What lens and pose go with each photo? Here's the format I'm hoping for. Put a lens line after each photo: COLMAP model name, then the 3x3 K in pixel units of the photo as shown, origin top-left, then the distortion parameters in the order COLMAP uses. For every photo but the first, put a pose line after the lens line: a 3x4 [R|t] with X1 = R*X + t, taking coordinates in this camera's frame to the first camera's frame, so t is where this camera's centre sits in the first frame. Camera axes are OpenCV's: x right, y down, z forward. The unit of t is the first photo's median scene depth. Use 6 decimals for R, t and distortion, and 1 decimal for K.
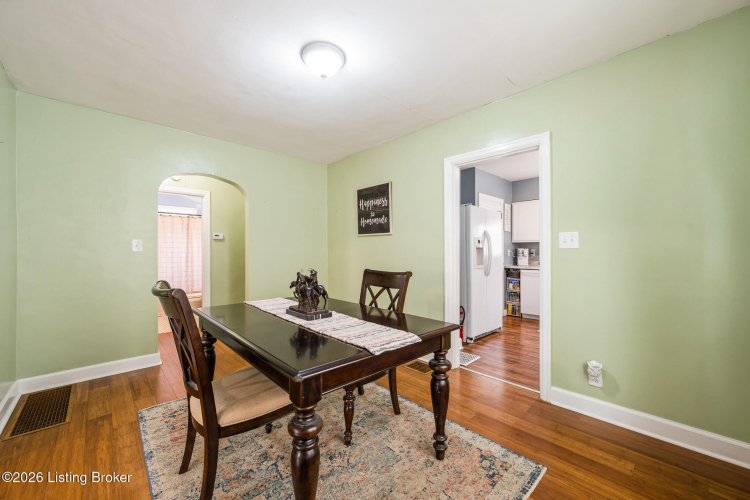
lens RADIAL K [[292.7, 0, 375.0], [0, 292.7, 250.0], [0, 0, 1]] dist [-0.000077, -0.000040]
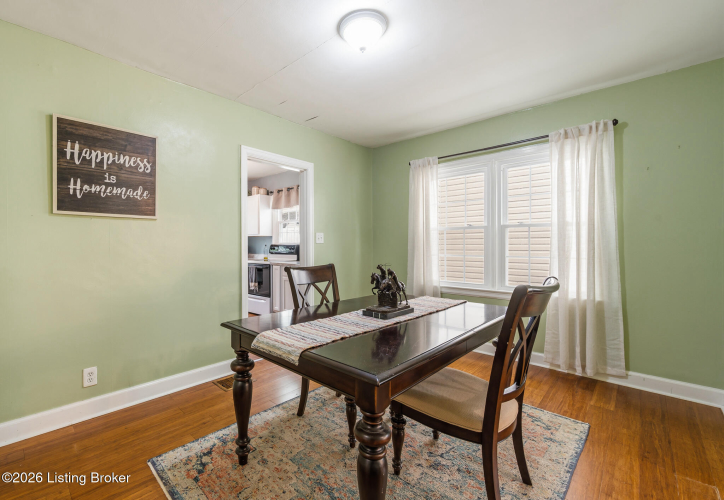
lens RADIAL K [[268.9, 0, 361.7], [0, 268.9, 247.2], [0, 0, 1]] dist [0.000489, 0.000003]
pose [[-0.006860, -0.011414, 0.999911, -0.536715], [-0.000544, 0.999935, 0.011410, 0.001165], [-0.999976, -0.000466, -0.006866, 0.545529]]
